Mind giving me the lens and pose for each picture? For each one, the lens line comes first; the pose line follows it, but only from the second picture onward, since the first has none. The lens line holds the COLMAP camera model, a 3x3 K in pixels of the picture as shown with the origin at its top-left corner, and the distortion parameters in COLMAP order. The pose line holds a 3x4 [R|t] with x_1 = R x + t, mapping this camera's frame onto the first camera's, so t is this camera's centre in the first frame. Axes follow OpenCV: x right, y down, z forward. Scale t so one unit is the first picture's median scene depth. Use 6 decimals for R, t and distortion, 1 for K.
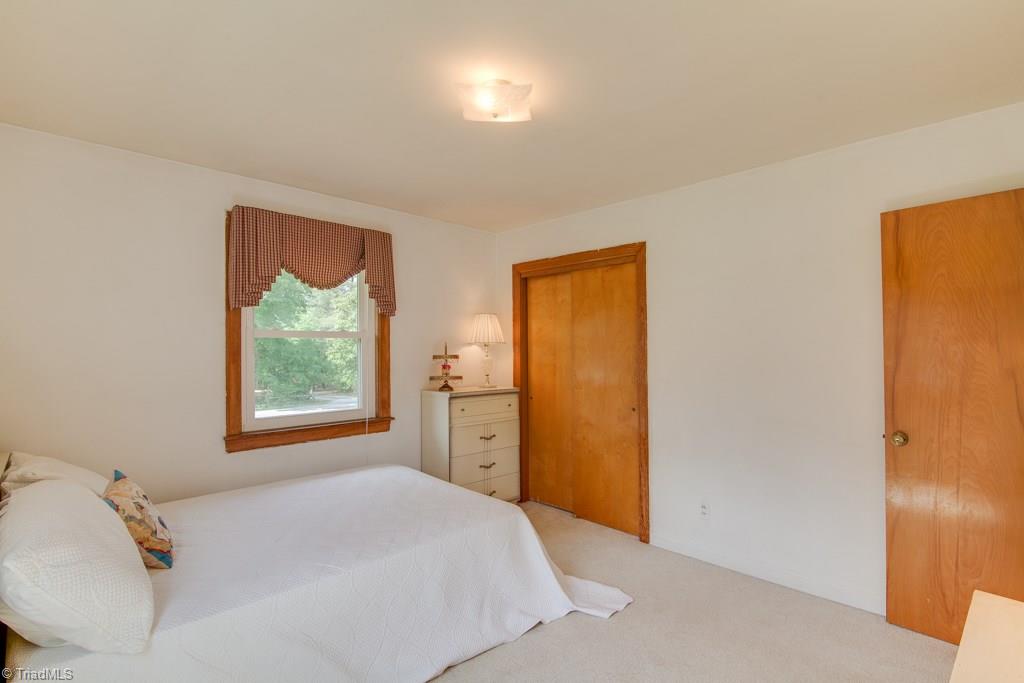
lens RADIAL K [[471.1, 0, 517.8], [0, 471.1, 343.9], [0, 0, 1]] dist [-0.010198, -0.006256]
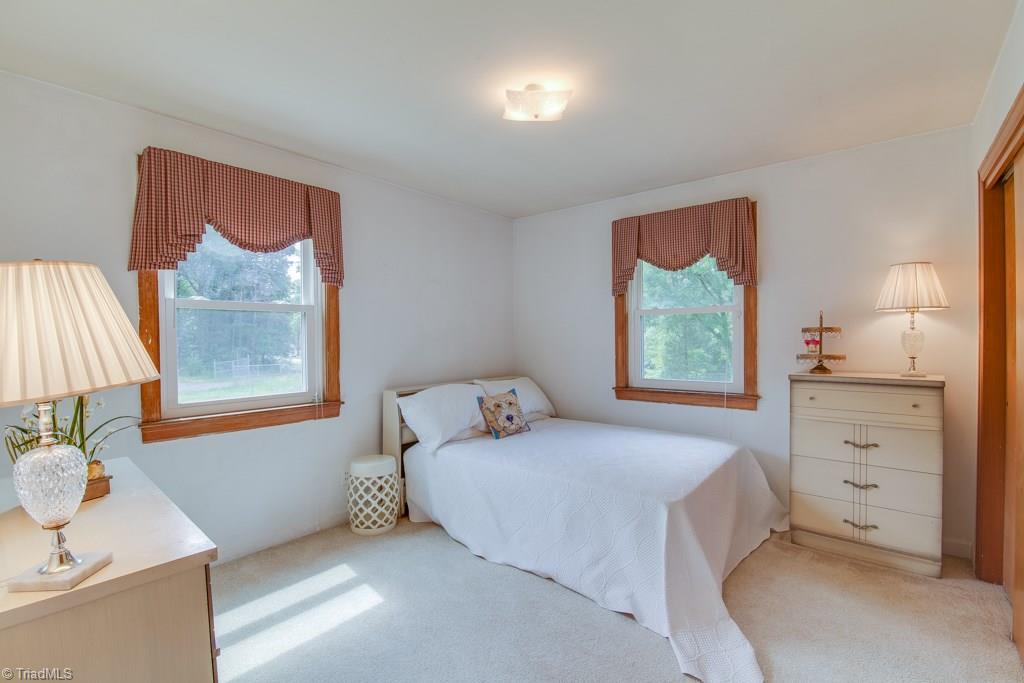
lens RADIAL K [[471.1, 0, 517.8], [0, 471.1, 343.9], [0, 0, 1]] dist [-0.010198, -0.006256]
pose [[0.103331, 0.019788, -0.994450, 0.594212], [0.024930, 0.999436, 0.022477, 0.022058], [0.994334, -0.027114, 0.102780, 0.446550]]
